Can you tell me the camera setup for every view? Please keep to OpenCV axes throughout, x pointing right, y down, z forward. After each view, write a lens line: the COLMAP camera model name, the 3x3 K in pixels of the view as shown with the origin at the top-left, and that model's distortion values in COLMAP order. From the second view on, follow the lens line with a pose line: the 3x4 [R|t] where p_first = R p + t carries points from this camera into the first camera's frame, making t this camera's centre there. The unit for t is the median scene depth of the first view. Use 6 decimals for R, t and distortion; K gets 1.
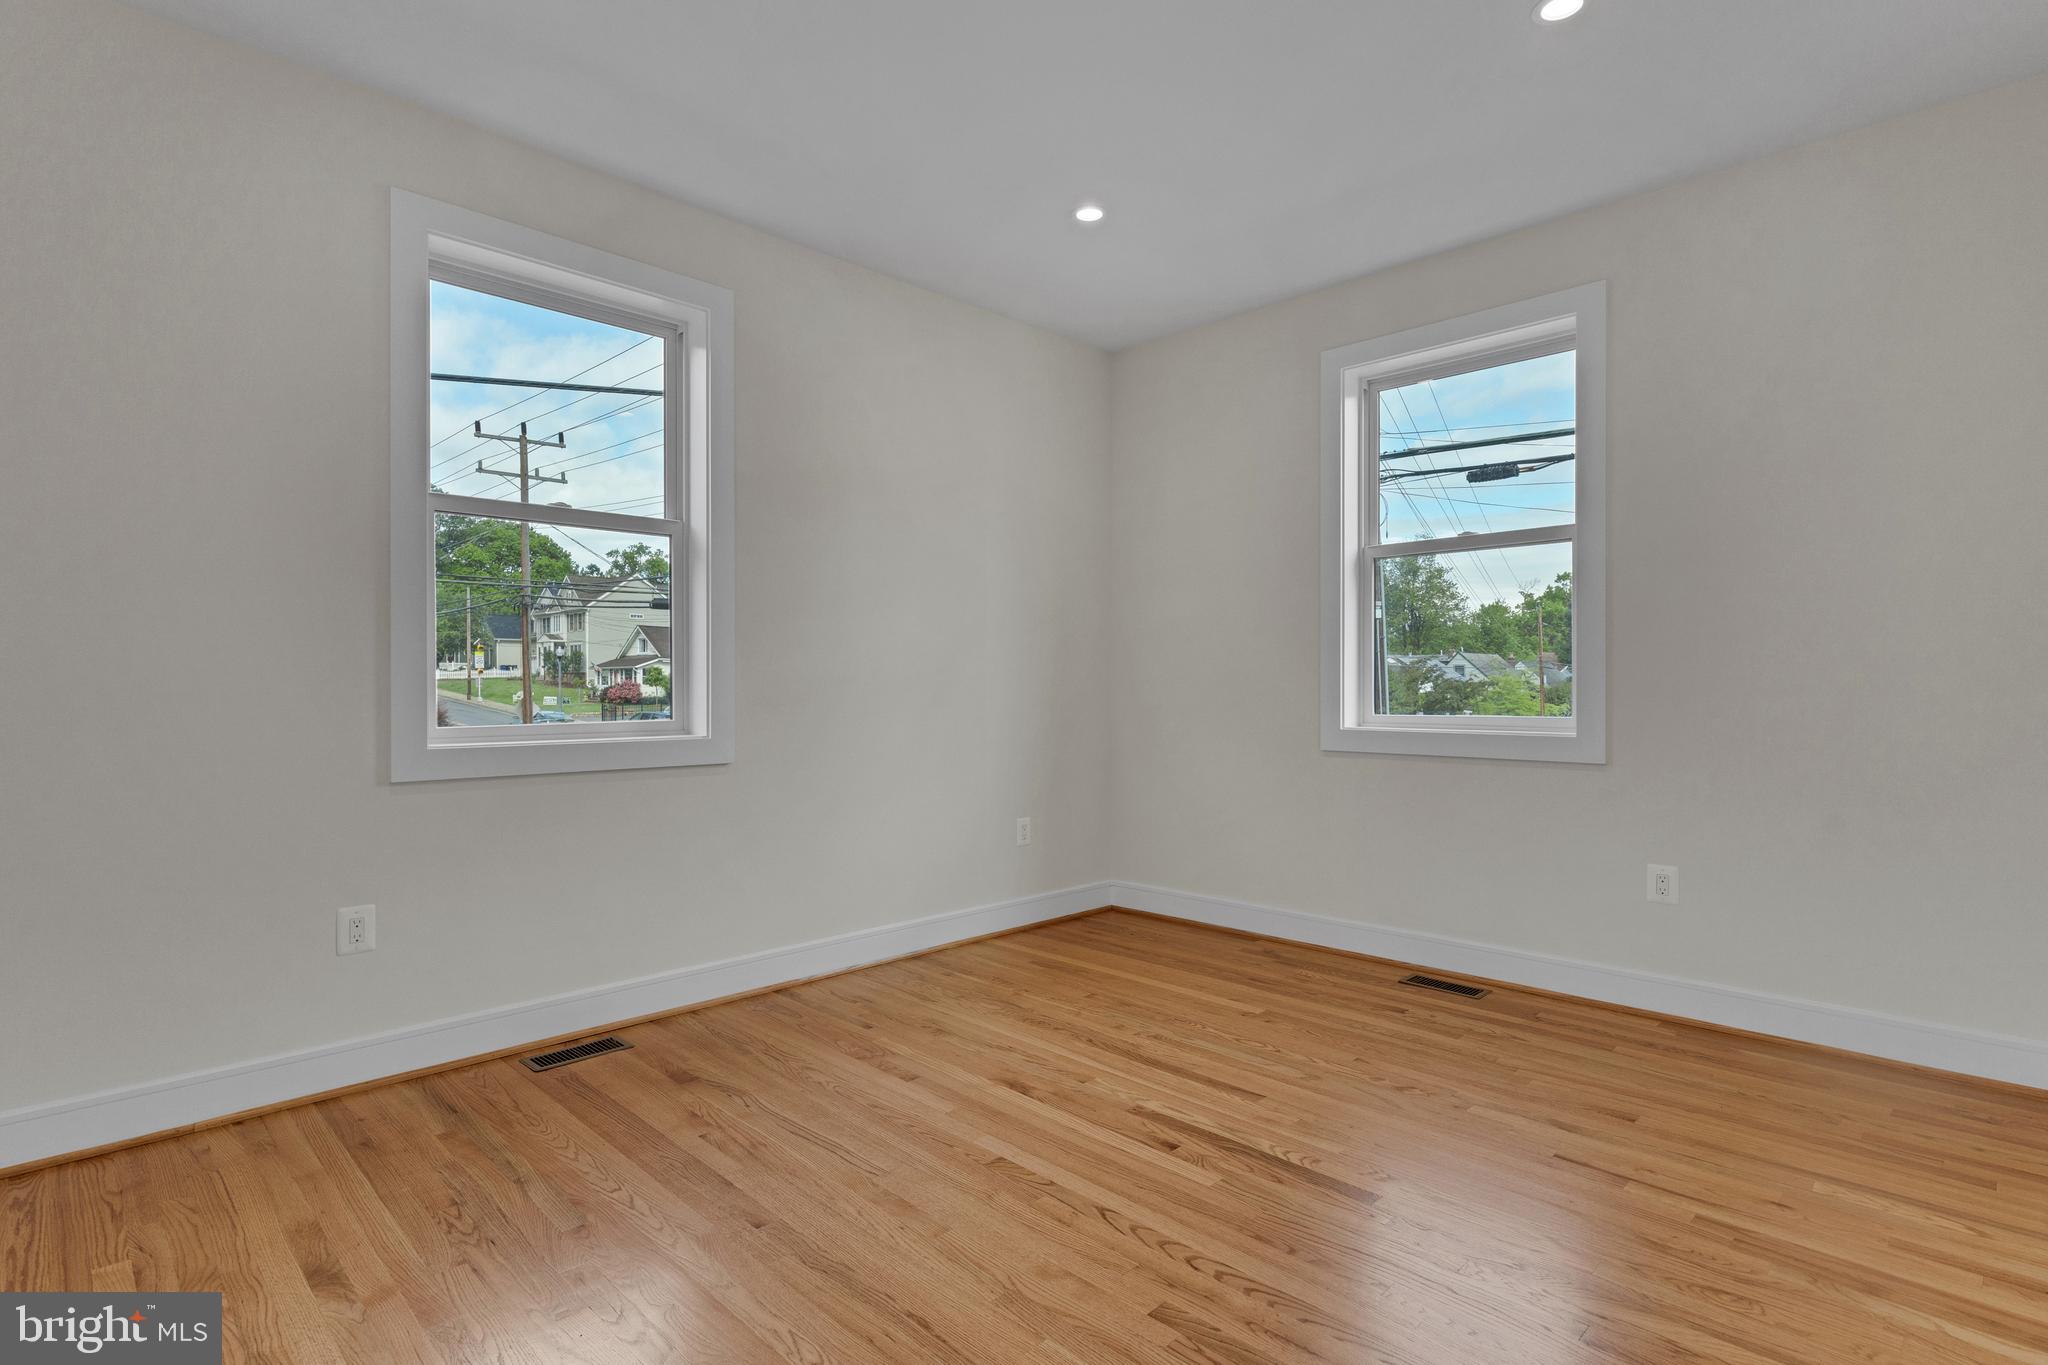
lens RADIAL K [[999.5, 0, 1020.2], [0, 999.5, 683.9], [0, 0, 1]] dist [-0.000263, -0.000199]
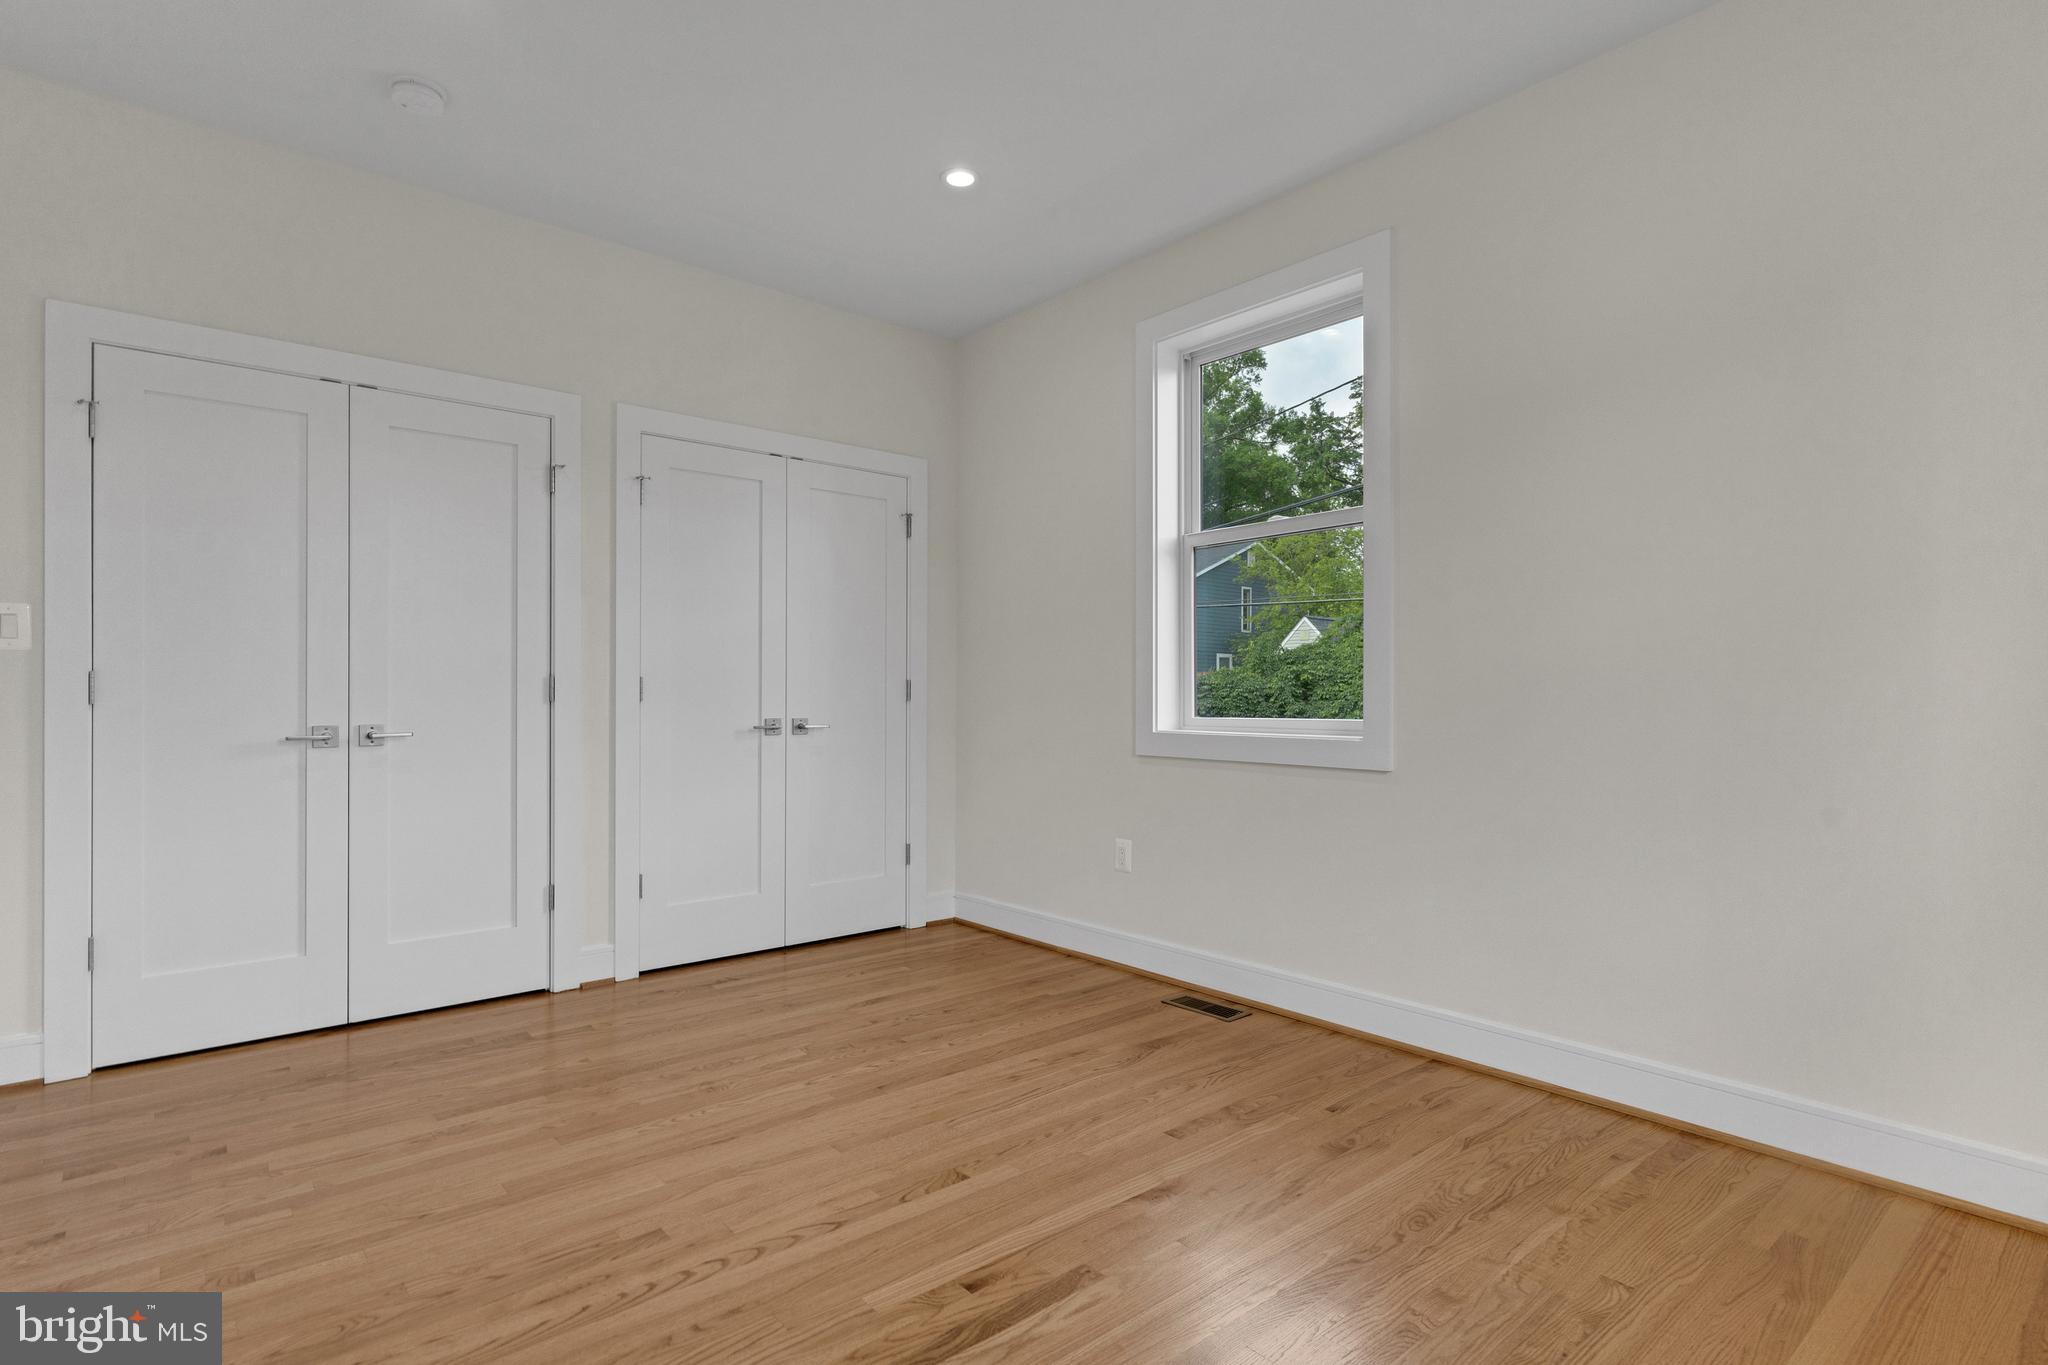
lens RADIAL K [[1046.3, 0, 1024.0], [0, 1046.3, 682.5], [0, 0, 1]] dist [0.000426, 0.000456]
pose [[-0.091089, -0.011096, -0.995781, 0.771626], [-0.000435, 0.999938, -0.011103, 0.015252], [0.995843, -0.000578, -0.091088, 0.916593]]
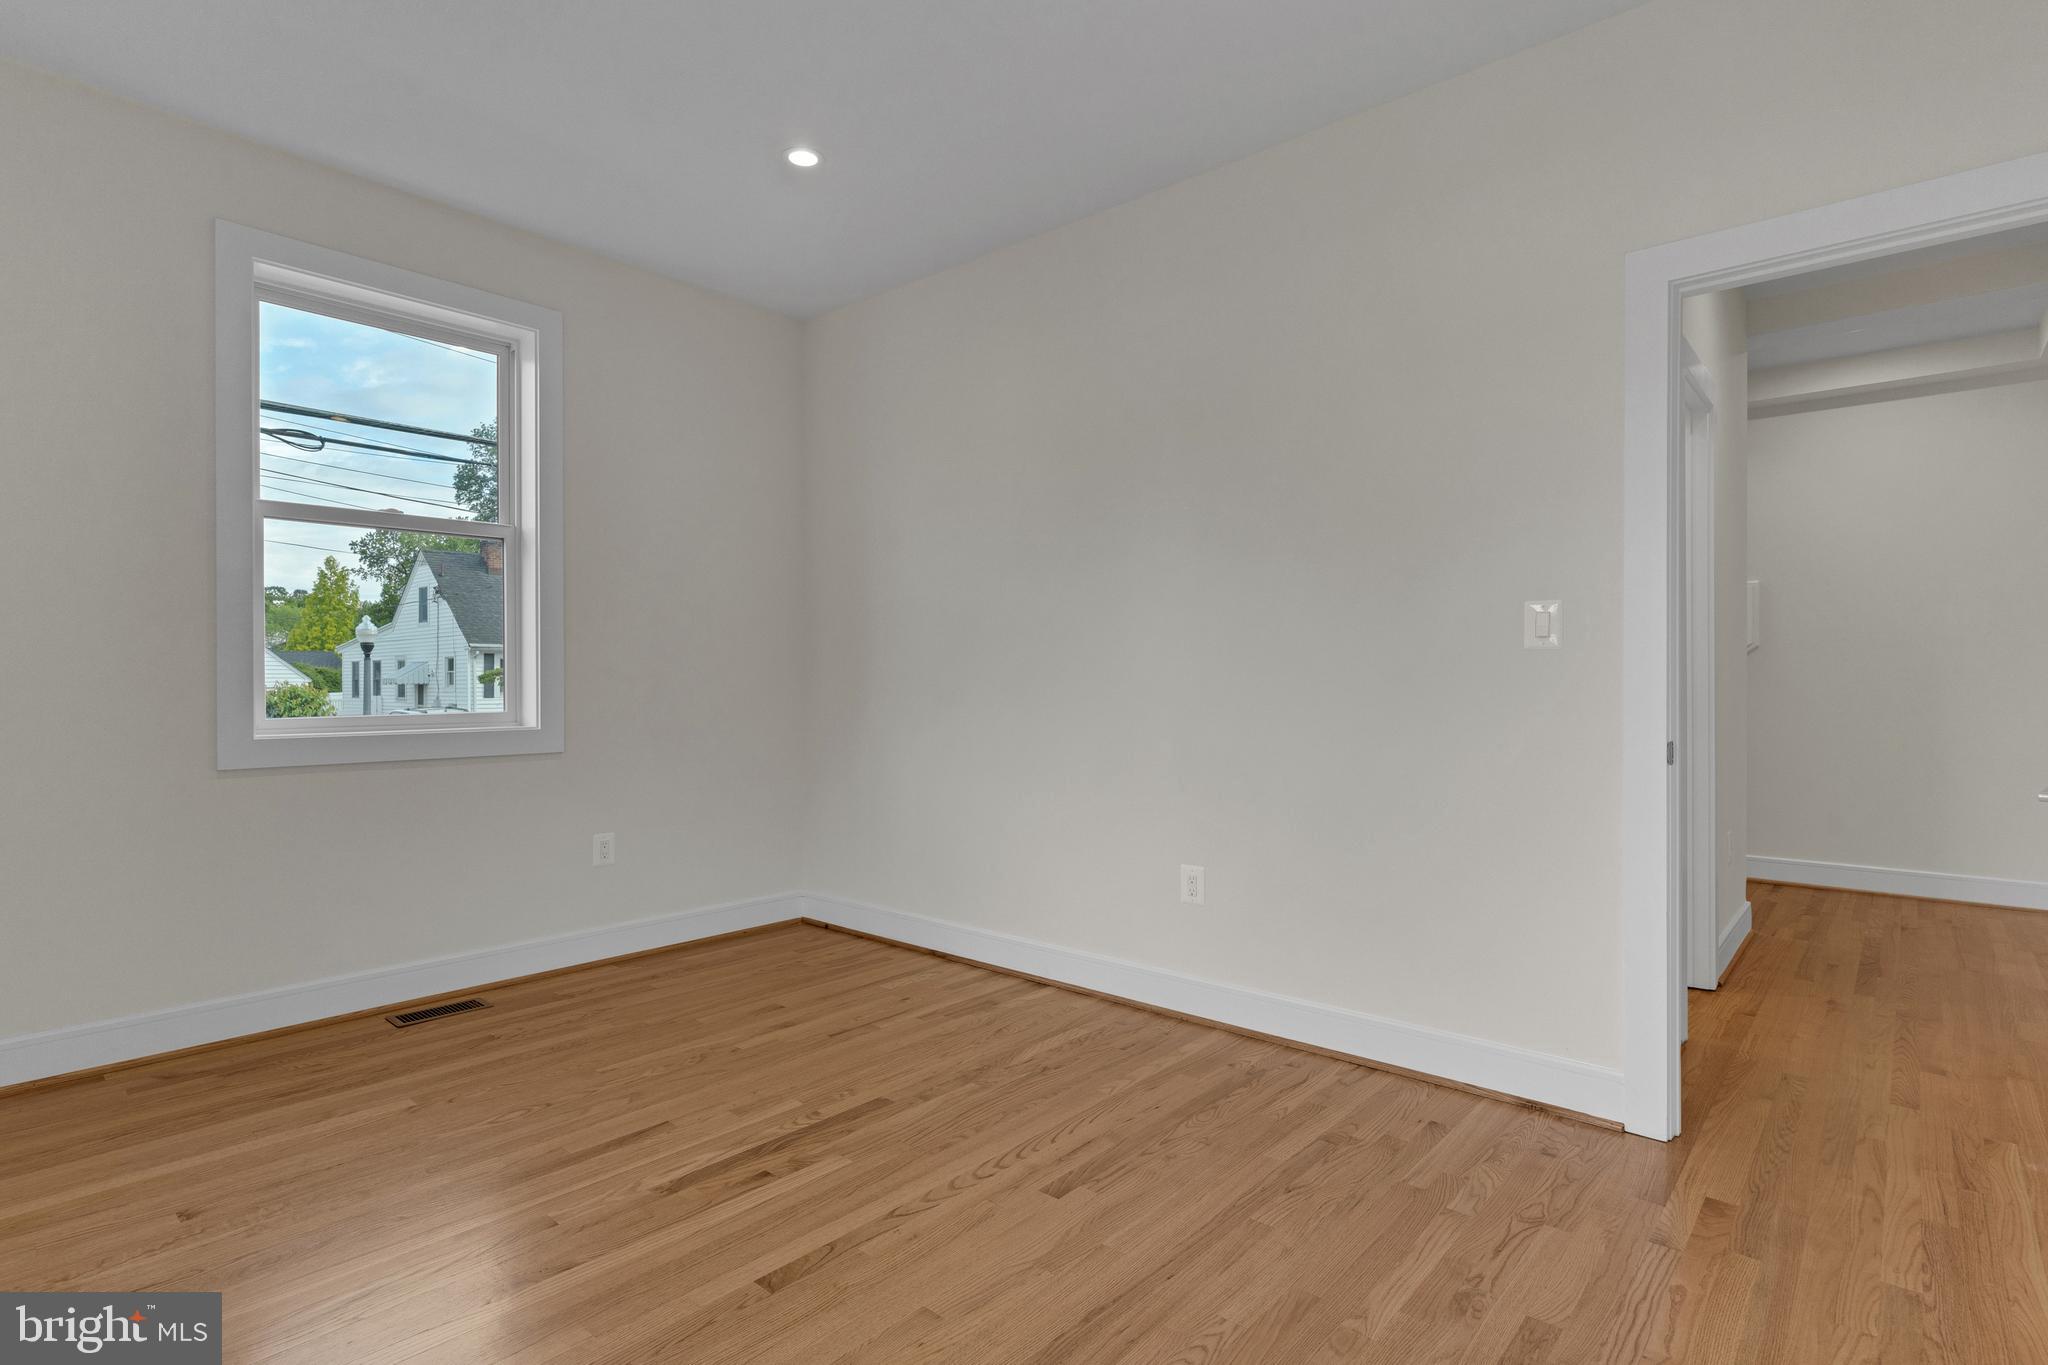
lens RADIAL K [[999.5, 0, 1020.2], [0, 999.5, 683.9], [0, 0, 1]] dist [-0.000263, -0.000199]
pose [[-0.052368, -0.002362, 0.998625, -0.650996], [-0.001155, 0.999997, 0.002304, 0.002799], [-0.998627, -0.001033, -0.052371, 0.670043]]
